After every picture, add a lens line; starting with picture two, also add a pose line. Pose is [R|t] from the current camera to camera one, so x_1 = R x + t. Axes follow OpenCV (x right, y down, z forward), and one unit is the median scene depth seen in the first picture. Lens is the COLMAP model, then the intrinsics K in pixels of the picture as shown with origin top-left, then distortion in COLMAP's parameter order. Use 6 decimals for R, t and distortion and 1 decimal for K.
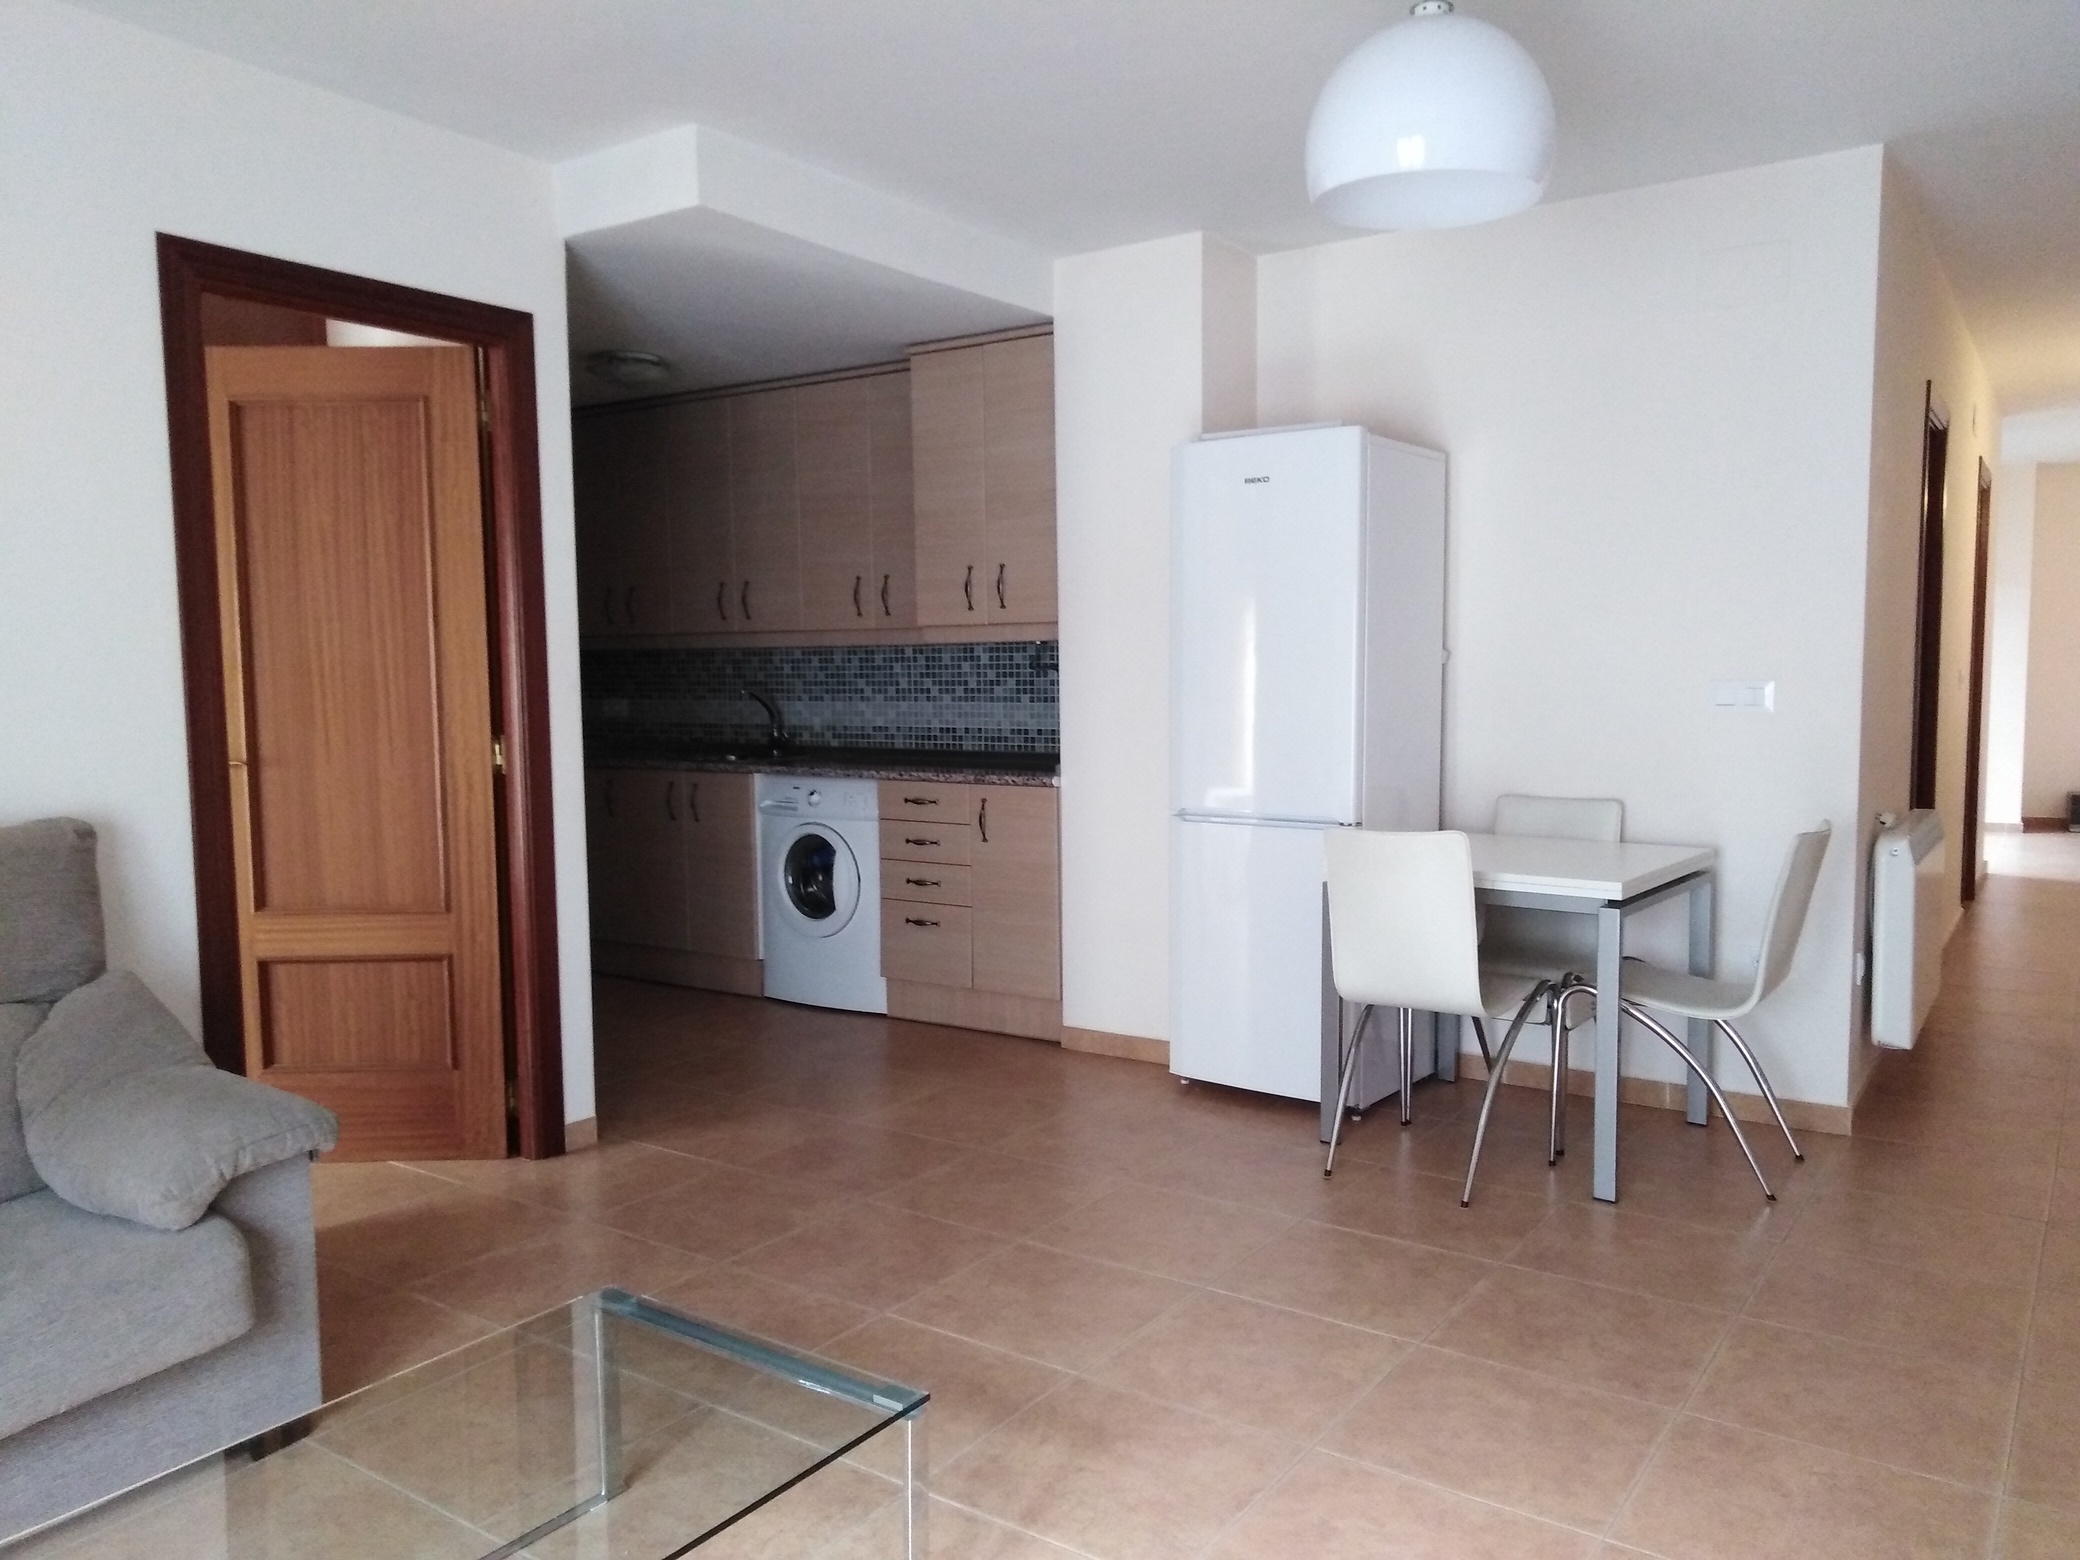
lens RADIAL K [[1535.3, 0, 1040.9], [0, 1535.3, 786.4], [0, 0, 1]] dist [0.013980, -0.007313]
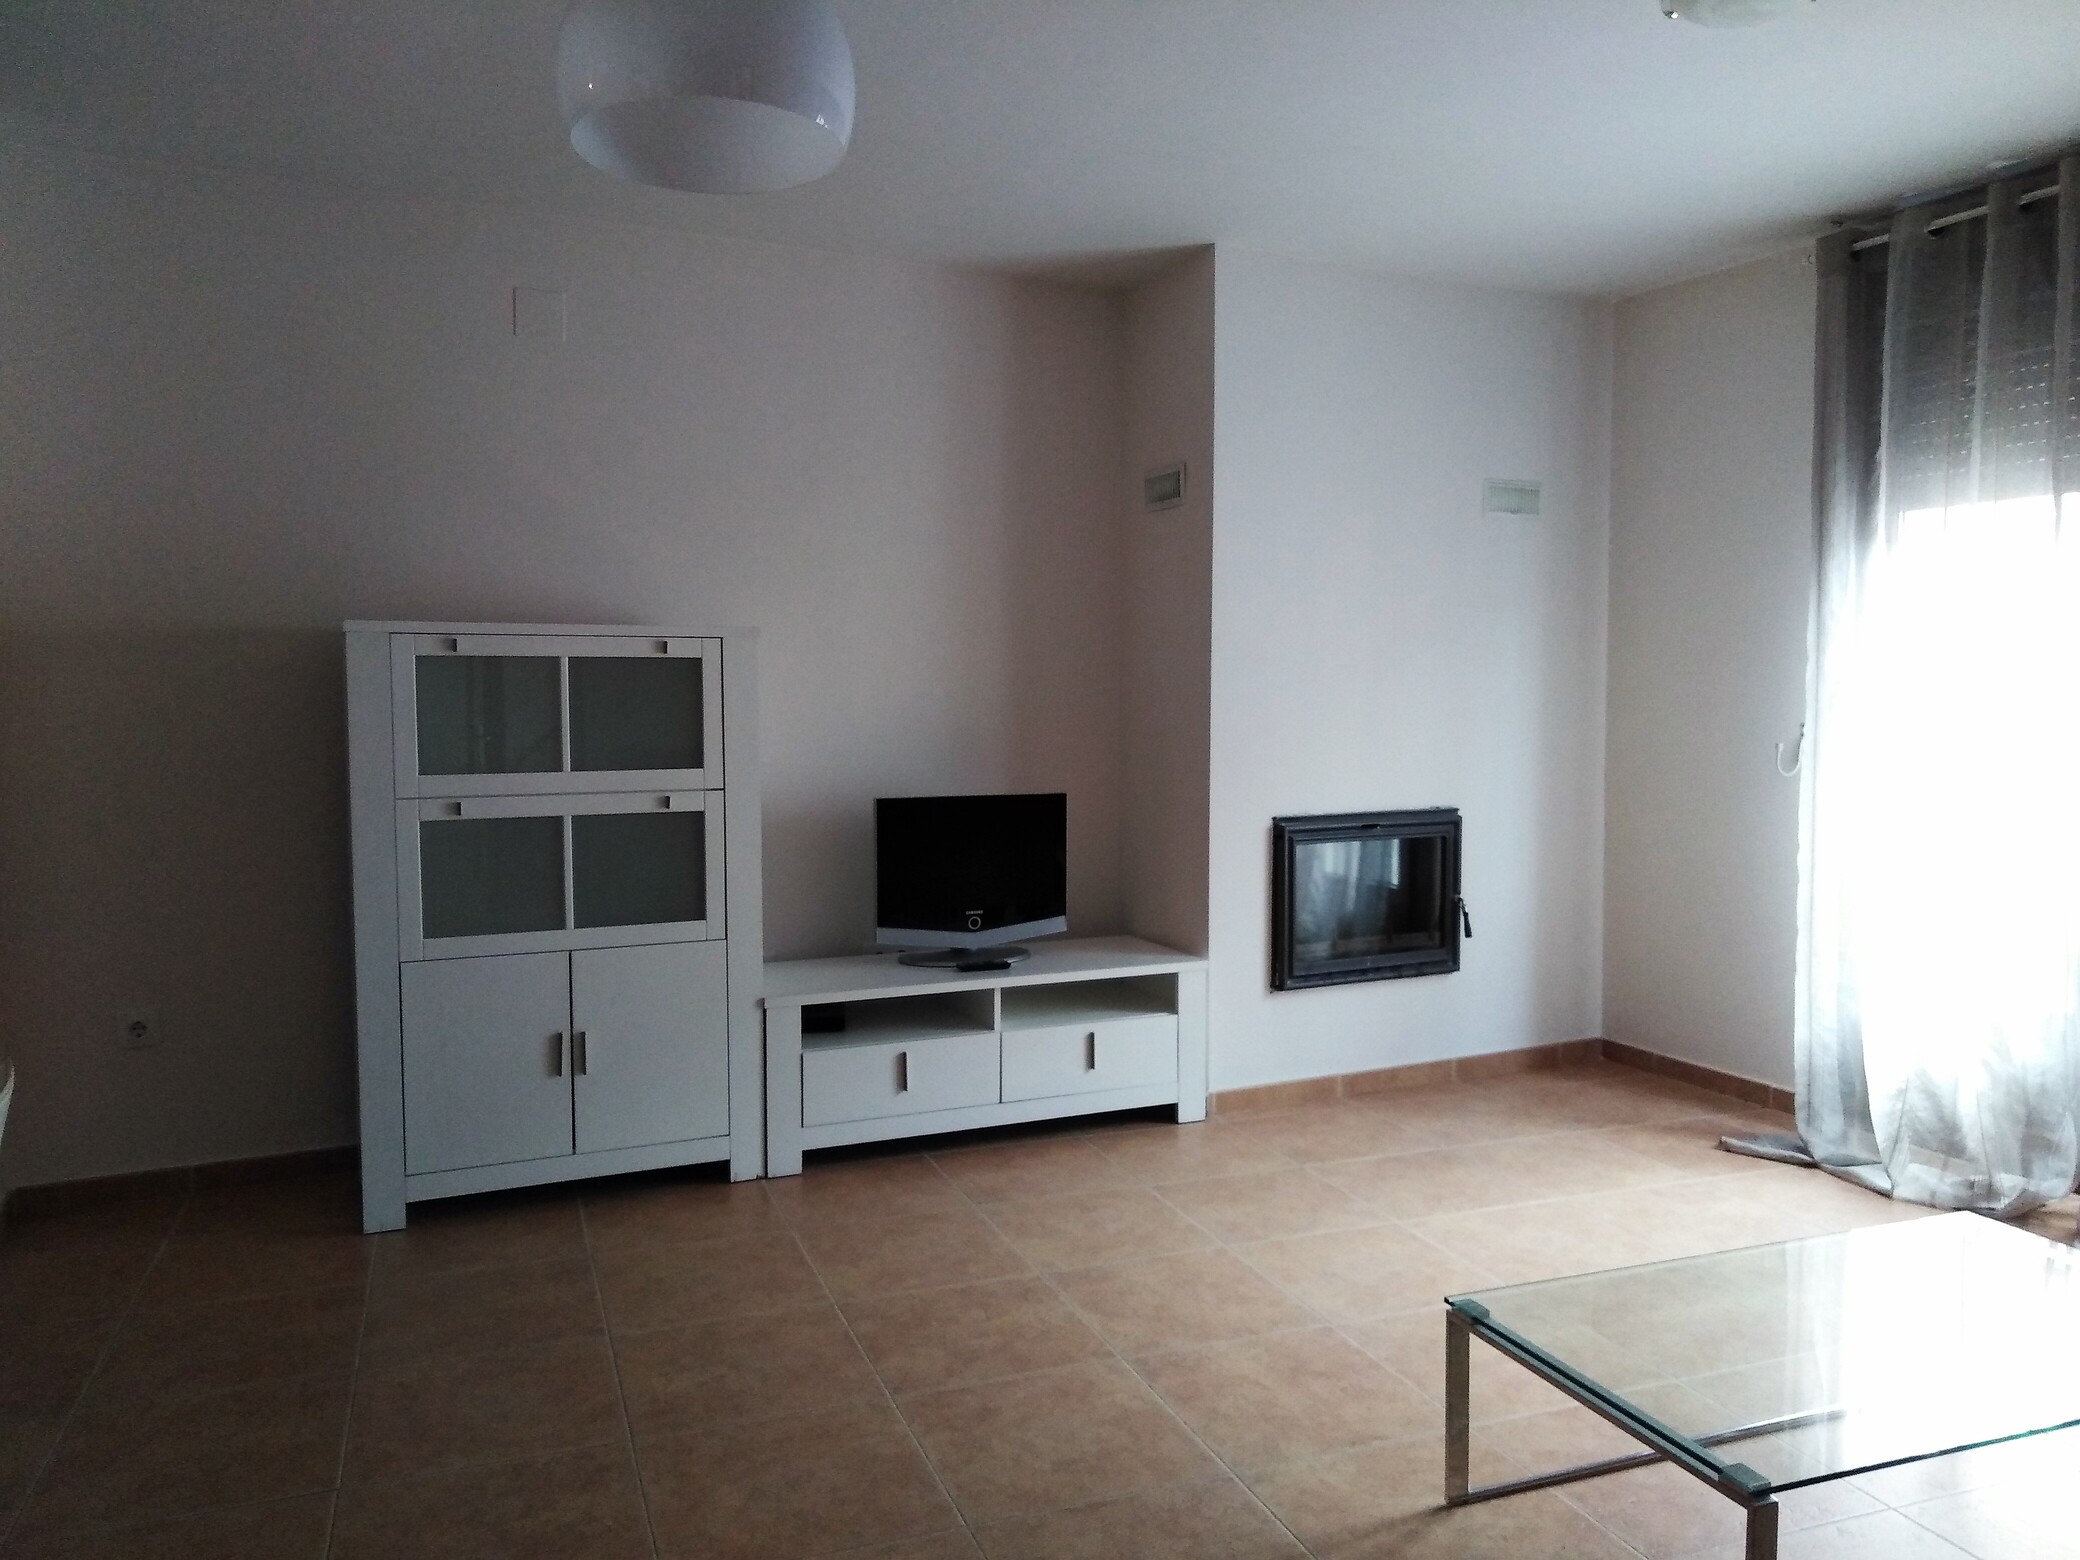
lens RADIAL K [[1535.3, 0, 1040.9], [0, 1535.3, 786.4], [0, 0, 1]] dist [0.013980, -0.007313]
pose [[-0.823615, -0.025579, 0.566572, -0.224469], [0.057485, 0.990073, 0.128264, -0.081806], [-0.564228, 0.138209, -0.813969, 0.973674]]
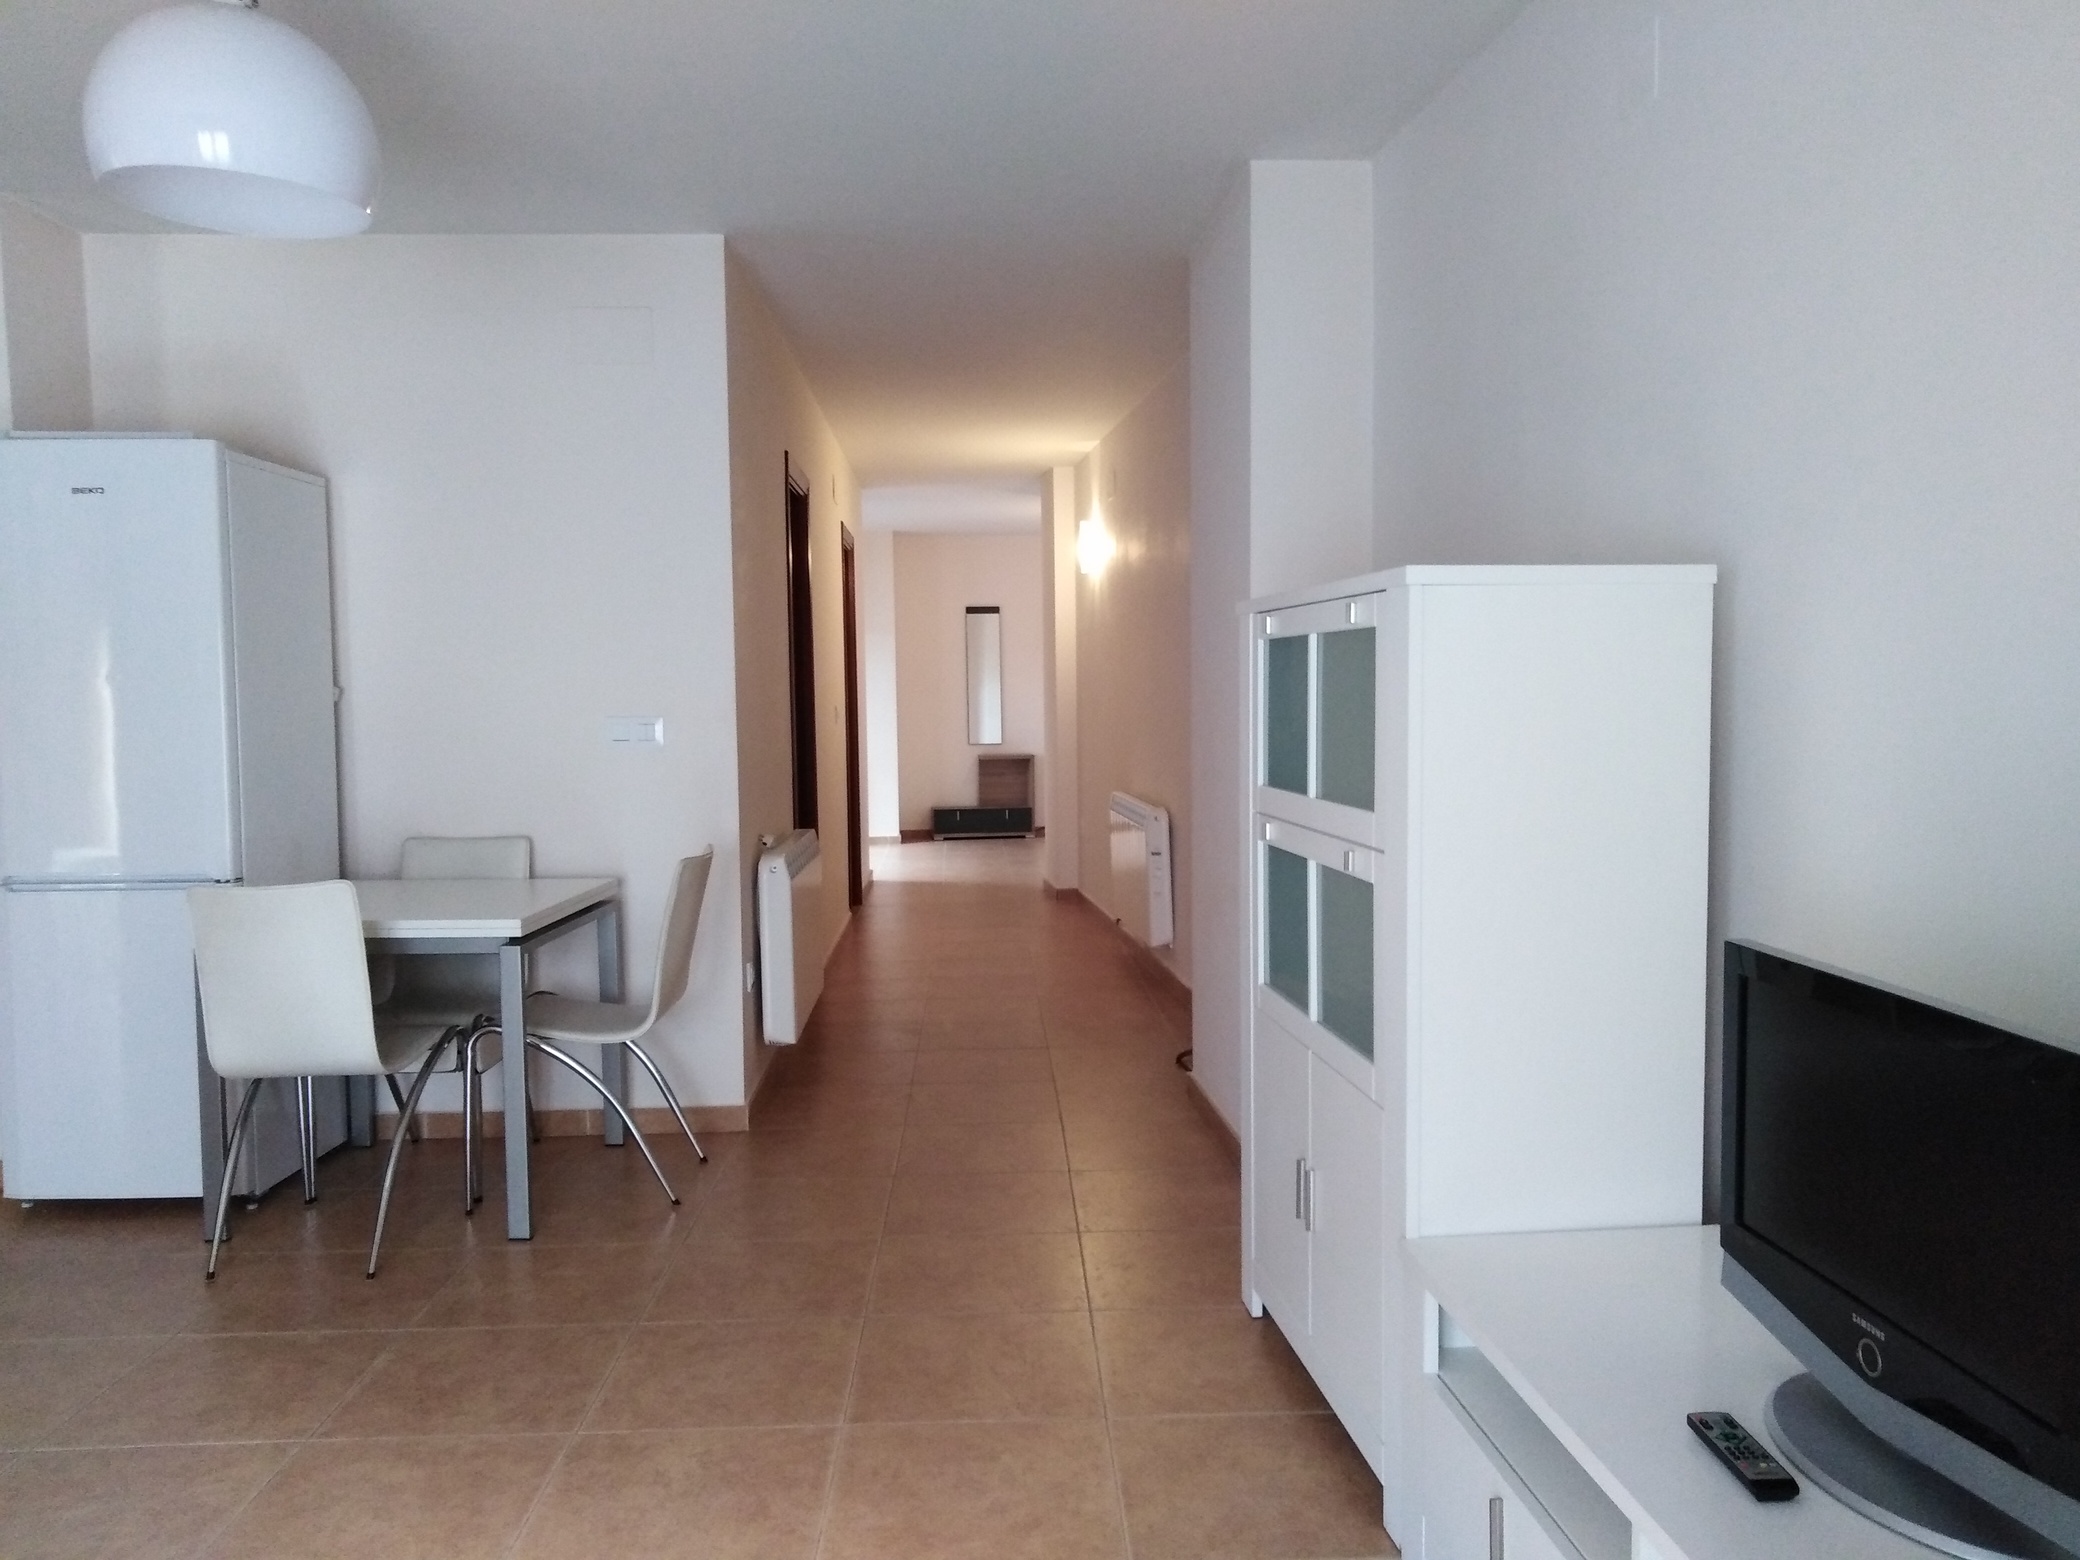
lens RADIAL K [[1551.8, 0, 1040.0], [0, 1551.8, 780.0], [0, 0, 1]] dist [0.005192, -0.001217]
pose [[0.791323, -0.034563, 0.610421, 0.026651], [0.052064, 0.998584, -0.010952, 0.000632], [-0.609178, 0.040447, 0.792001, -0.011914]]
